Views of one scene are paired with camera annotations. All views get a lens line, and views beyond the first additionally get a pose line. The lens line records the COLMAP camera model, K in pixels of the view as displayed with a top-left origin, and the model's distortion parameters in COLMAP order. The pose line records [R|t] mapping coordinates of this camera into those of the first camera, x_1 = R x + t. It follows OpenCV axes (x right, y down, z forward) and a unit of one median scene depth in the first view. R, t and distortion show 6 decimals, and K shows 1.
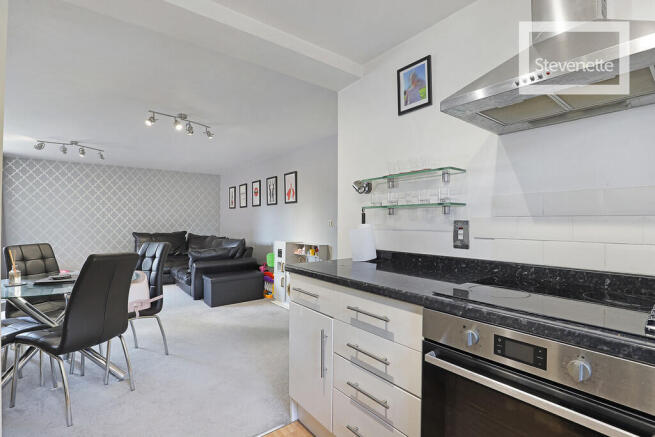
lens RADIAL K [[300.7, 0, 327.5], [0, 300.7, 218.5], [0, 0, 1]] dist [-0.031579, -0.000080]
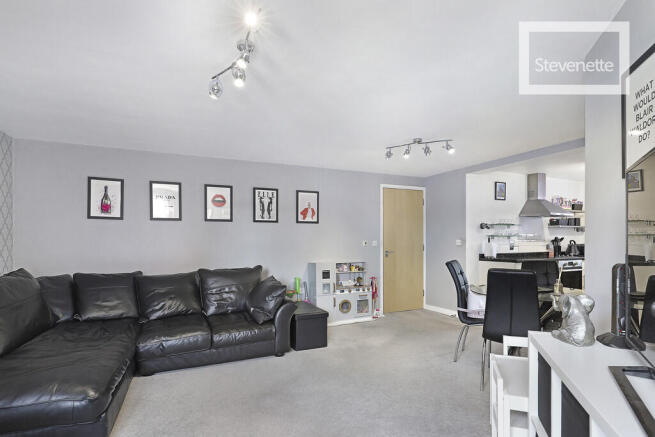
lens RADIAL K [[334.9, 0, 327.9], [0, 334.9, 243.6], [0, 0, 1]] dist [0.000724, 0.000061]
pose [[0.223460, -0.007195, 0.974687, -2.864941], [-0.005243, 0.999949, 0.008583, 0.011161], [-0.974699, -0.007028, 0.223411, 1.760757]]
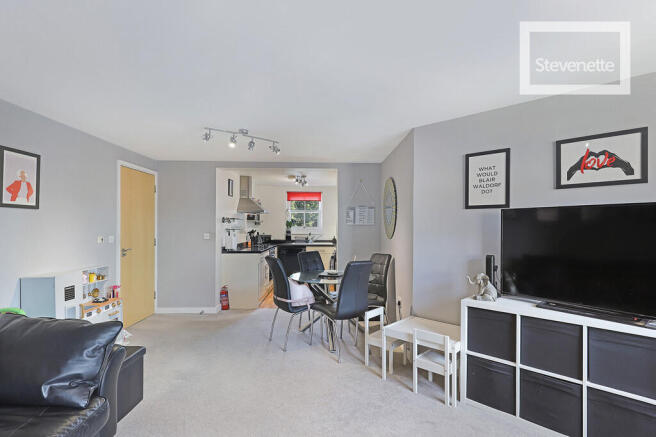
lens RADIAL K [[325.4, 0, 328.8], [0, 325.4, 227.9], [0, 0, 1]] dist [0.001130, 0.000059]
pose [[-0.801694, -0.004279, 0.597719, -2.279062], [-0.008763, 0.999951, -0.004594, -0.043639], [-0.597670, -0.008921, -0.801692, 2.851118]]
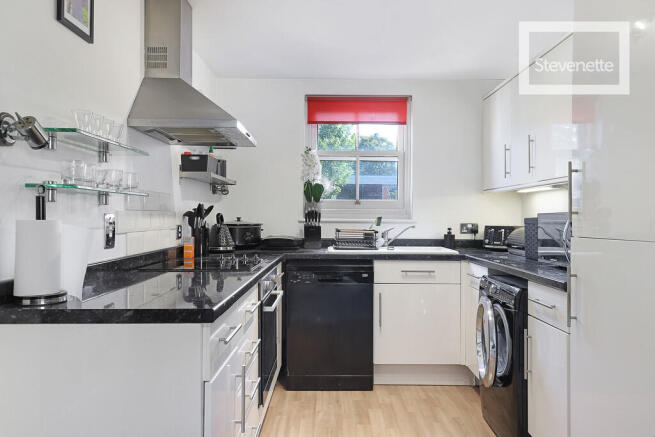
lens RADIAL K [[487.8, 0, 327.5], [0, 487.8, 218.5], [0, 0, 1]] dist [0.007611, 0.001589]
pose [[-0.786966, -0.007316, 0.616953, -0.701563], [-0.010938, 0.999938, -0.002094, 0.013544], [-0.616899, -0.008397, -0.786997, 1.410810]]
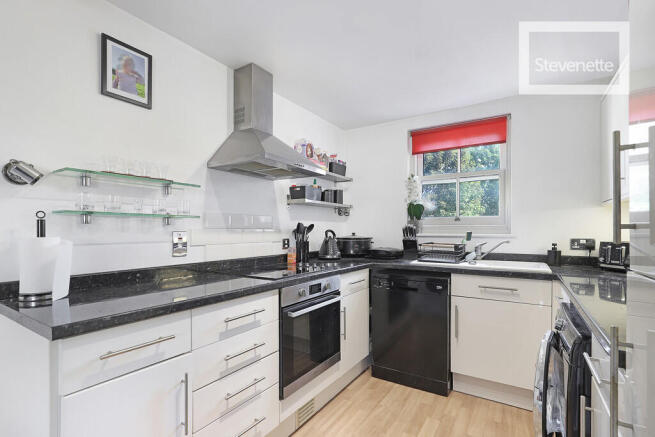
lens RADIAL K [[307.4, 0, 331.1], [0, 307.4, 229.5], [0, 0, 1]] dist [-0.004783, -0.000318]
pose [[-0.333340, 0.002274, 0.942804, -0.696515], [-0.007709, 0.999957, -0.005137, 0.000781], [-0.942775, -0.008980, -0.333308, 0.715190]]
